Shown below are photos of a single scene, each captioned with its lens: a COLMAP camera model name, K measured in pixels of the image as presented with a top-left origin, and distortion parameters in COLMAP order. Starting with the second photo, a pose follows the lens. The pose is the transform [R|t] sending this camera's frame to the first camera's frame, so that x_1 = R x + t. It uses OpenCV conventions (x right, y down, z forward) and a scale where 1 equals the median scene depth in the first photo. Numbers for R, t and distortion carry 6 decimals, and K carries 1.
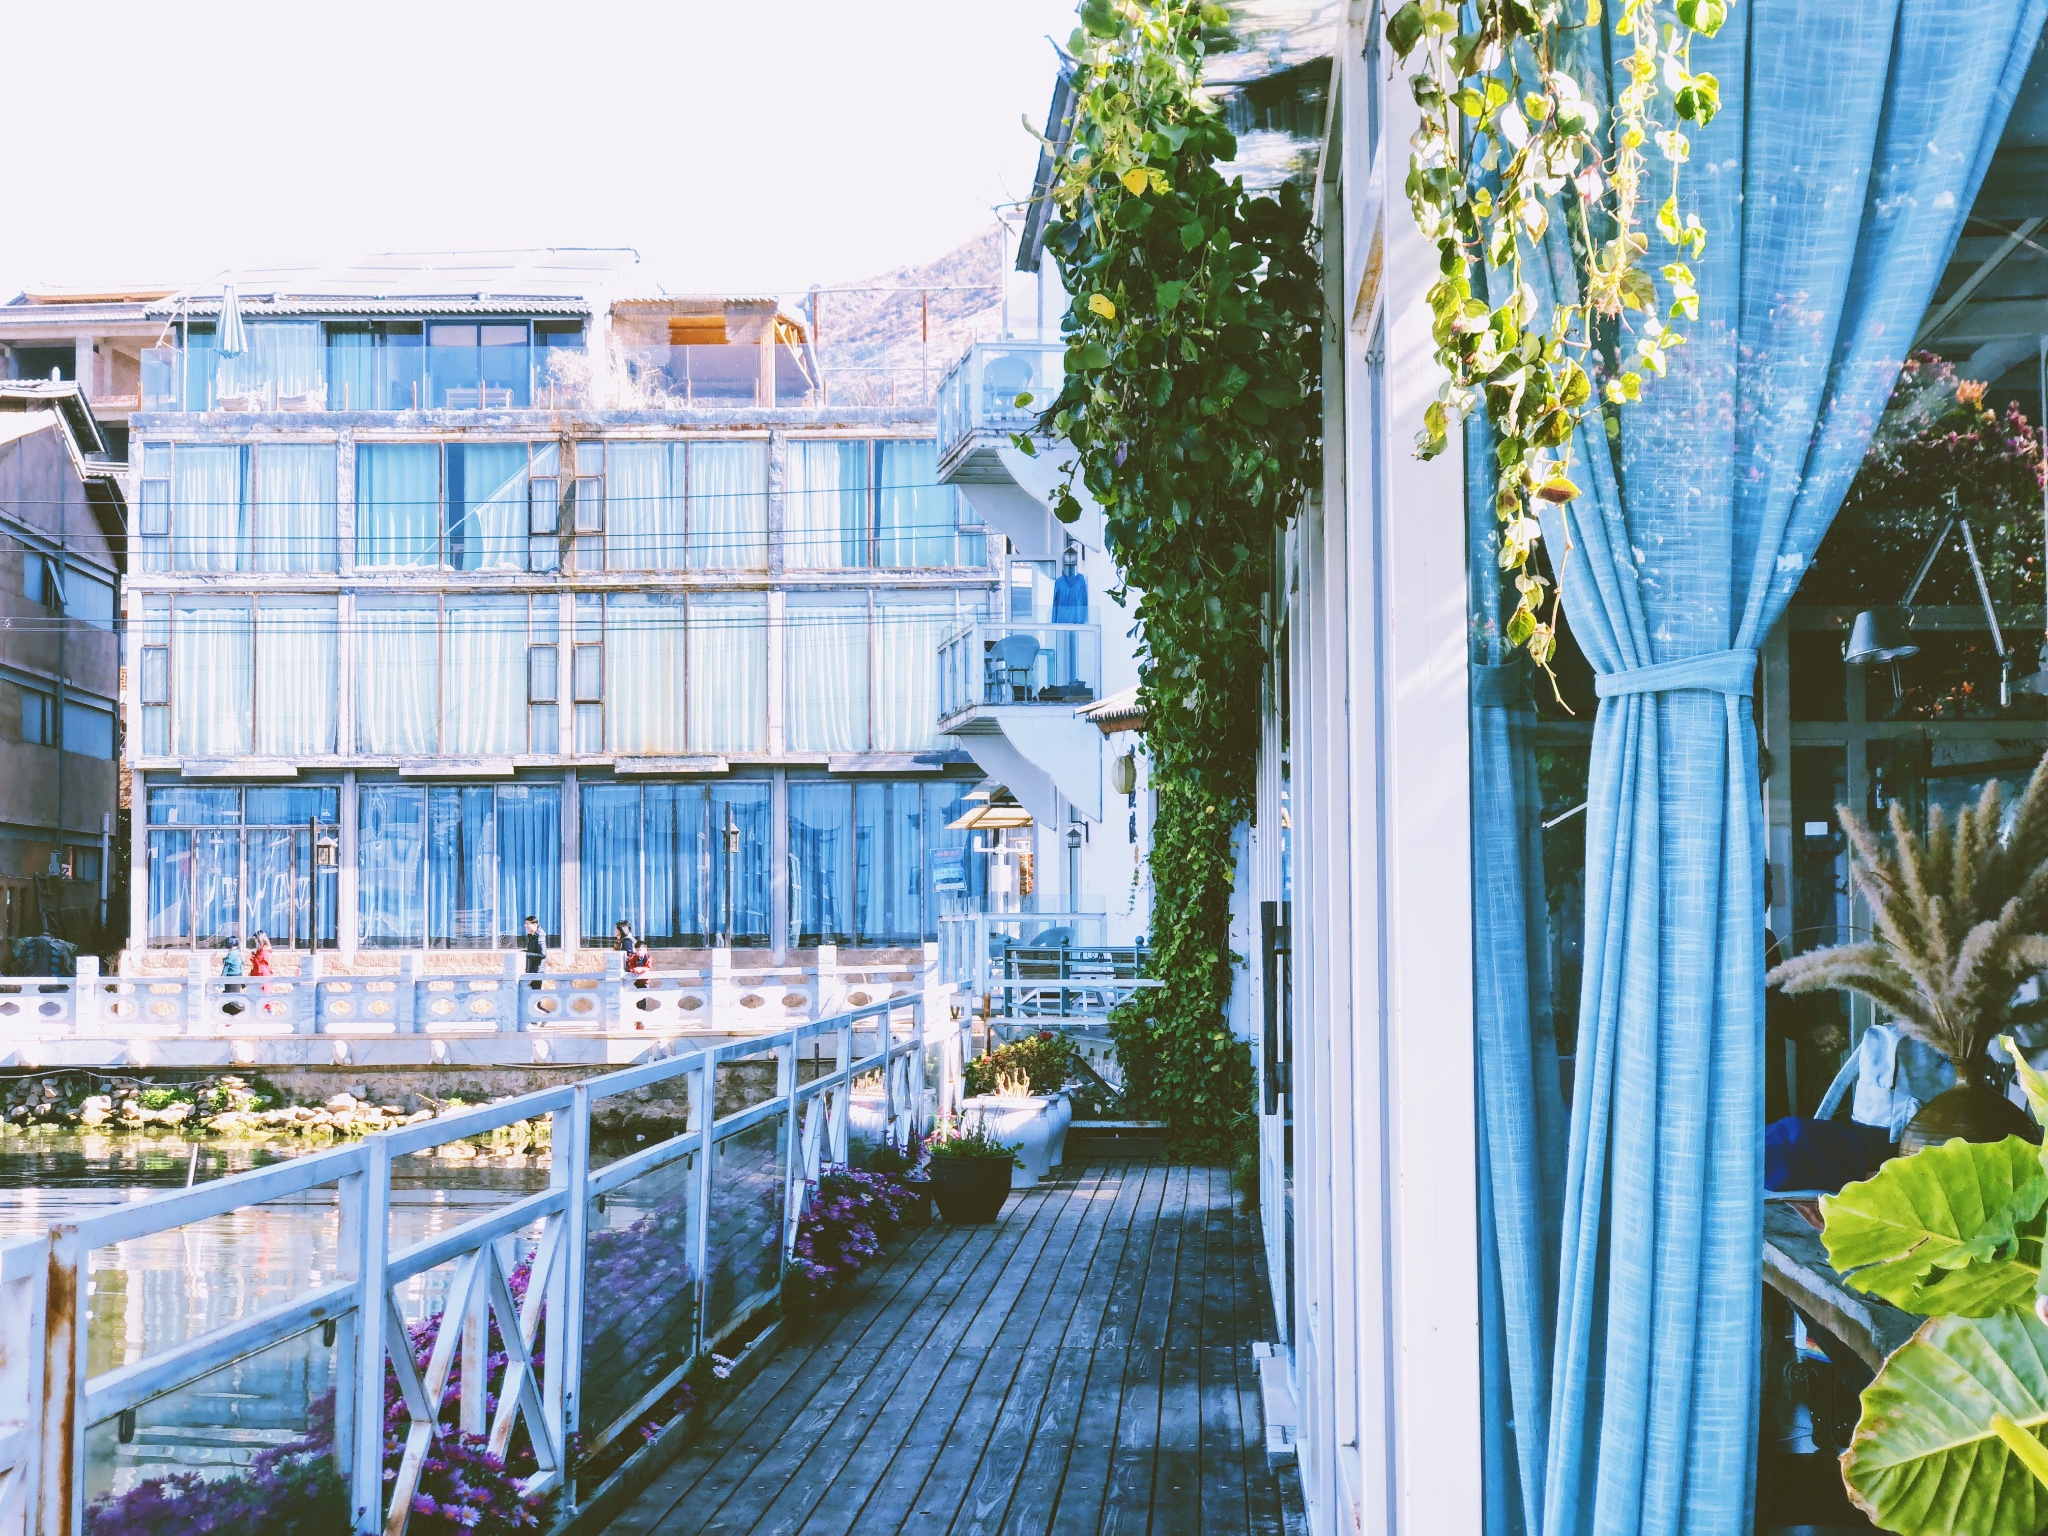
lens RADIAL K [[3121.3, 0, 1024.0], [0, 3121.3, 768.0], [0, 0, 1]] dist [0.220564, -0.568740]
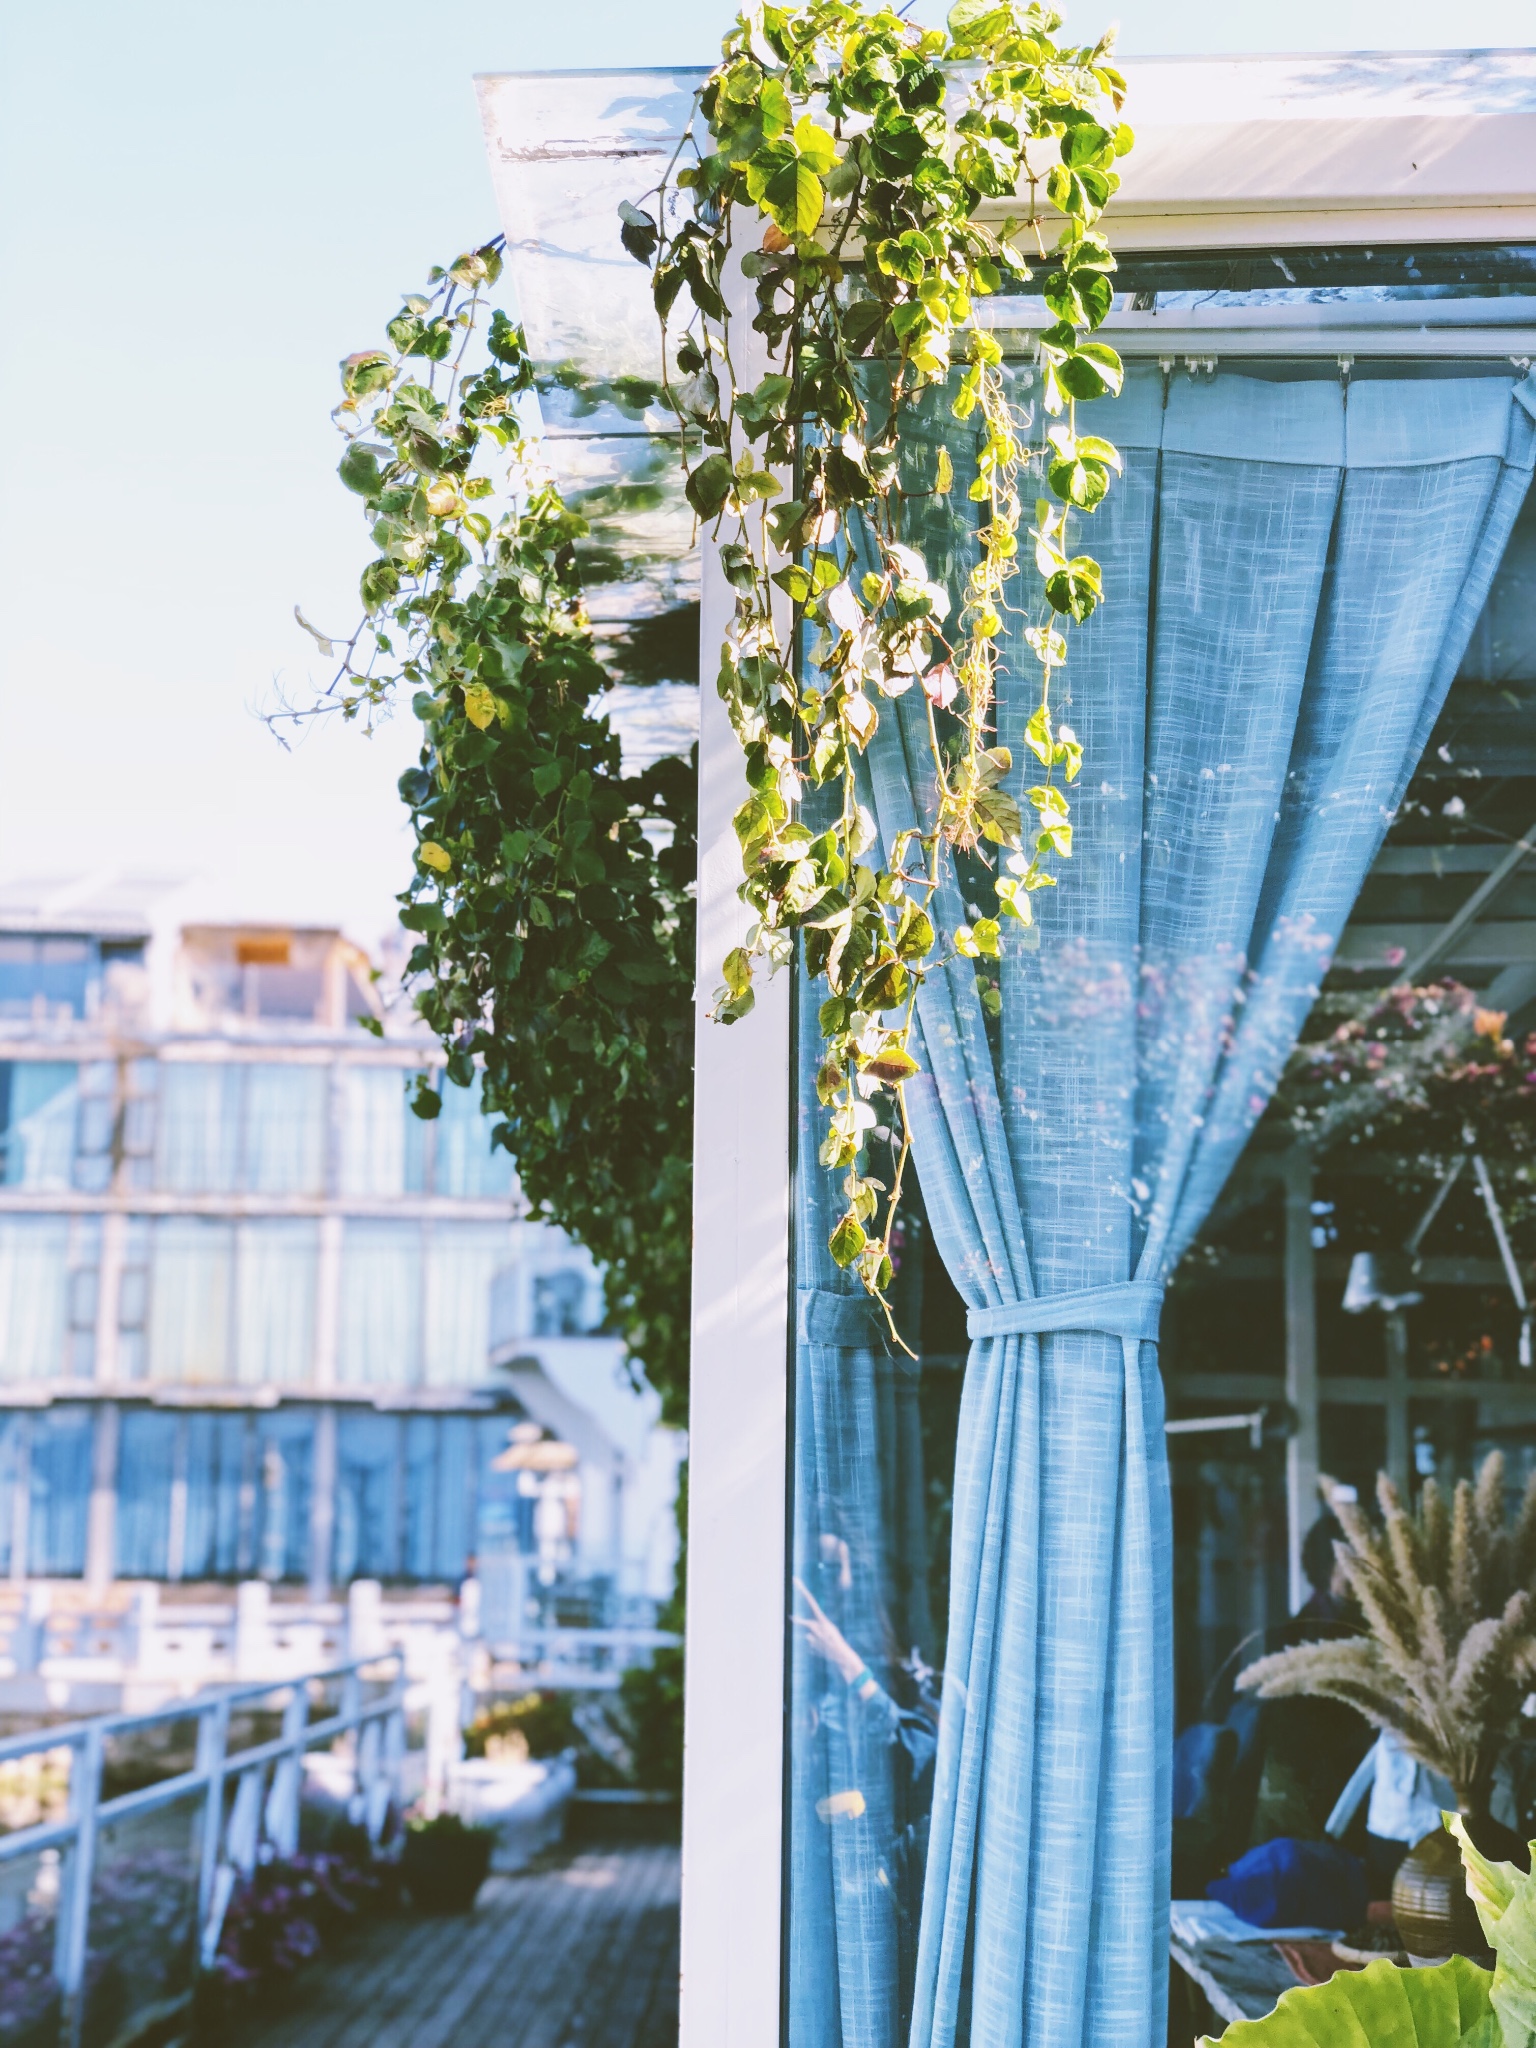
lens RADIAL K [[3039.8, 0, 768.0], [0, 3039.8, 1024.0], [0, 0, 1]] dist [0.057720, 0.148435]
pose [[0.998822, 0.027820, 0.039748, 0.099627], [-0.022657, 0.991909, -0.124916, -0.004116], [-0.042901, 0.123868, 0.991371, 0.236863]]
